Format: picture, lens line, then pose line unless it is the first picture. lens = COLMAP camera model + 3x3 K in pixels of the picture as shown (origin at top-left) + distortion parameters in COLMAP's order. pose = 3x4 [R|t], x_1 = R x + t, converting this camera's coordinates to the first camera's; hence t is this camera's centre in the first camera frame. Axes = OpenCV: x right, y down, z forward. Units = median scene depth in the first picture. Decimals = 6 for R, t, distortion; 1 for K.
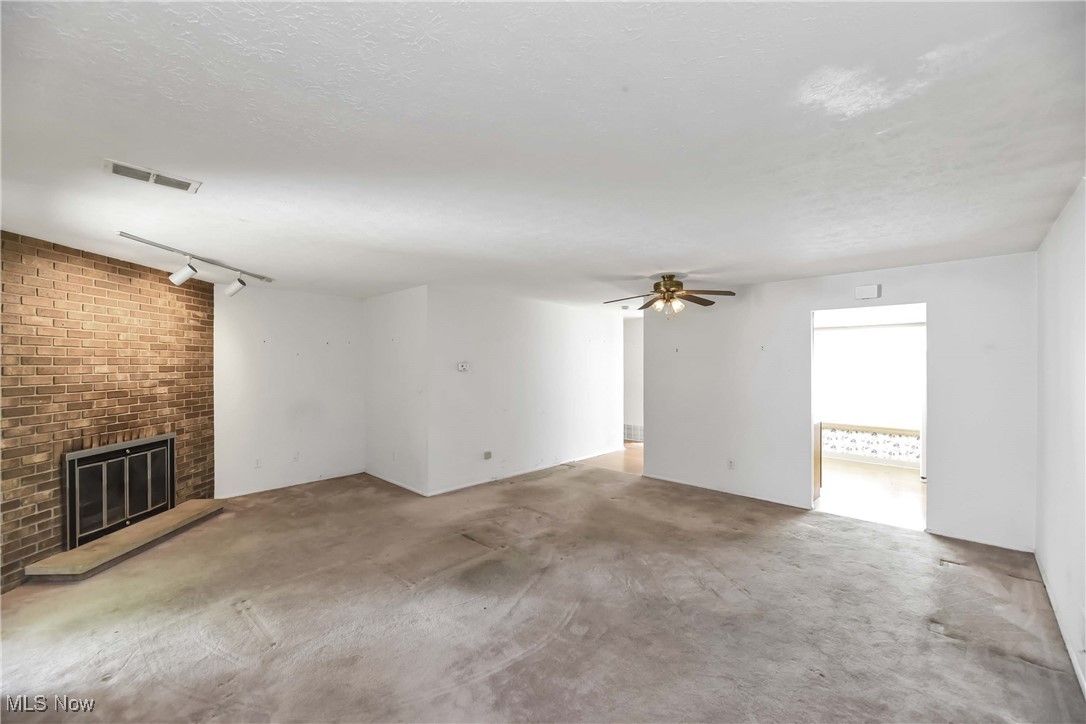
lens RADIAL K [[440.0, 0, 541.9], [0, 440.0, 364.4], [0, 0, 1]] dist [-0.001350, -0.000841]
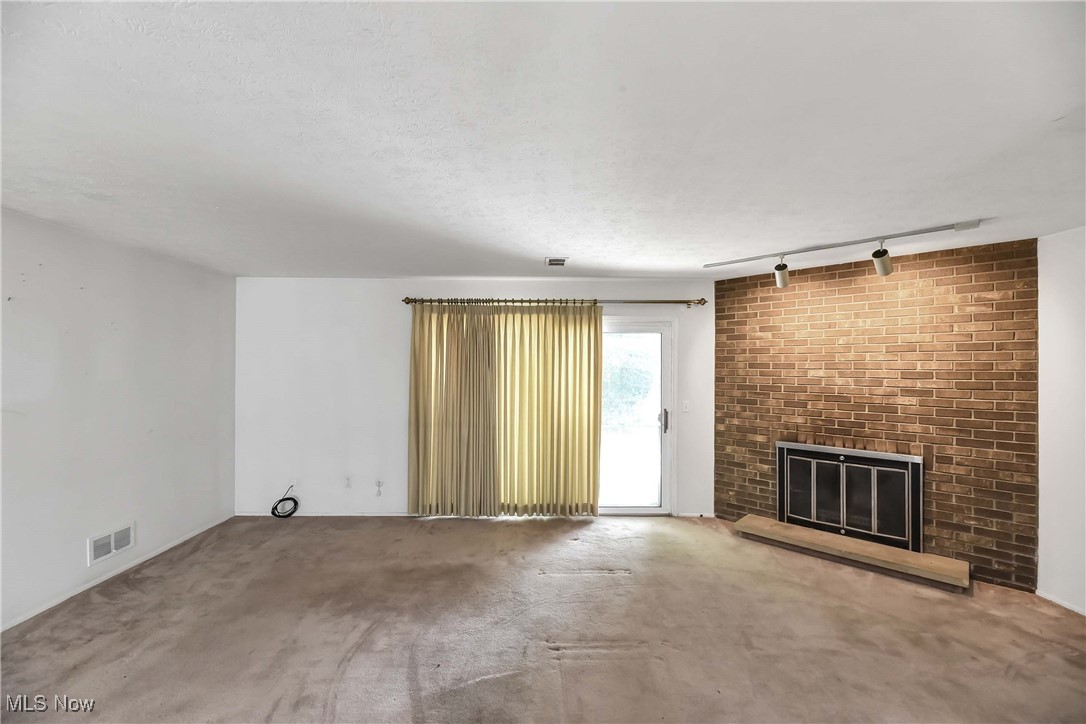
lens RADIAL K [[440.0, 0, 541.9], [0, 440.0, 364.4], [0, 0, 1]] dist [-0.001350, -0.000841]
pose [[-0.711165, -0.005853, -0.703000, 0.208474], [-0.006481, 0.999977, -0.001769, -0.003749], [0.702995, 0.003298, -0.711187, 1.165757]]
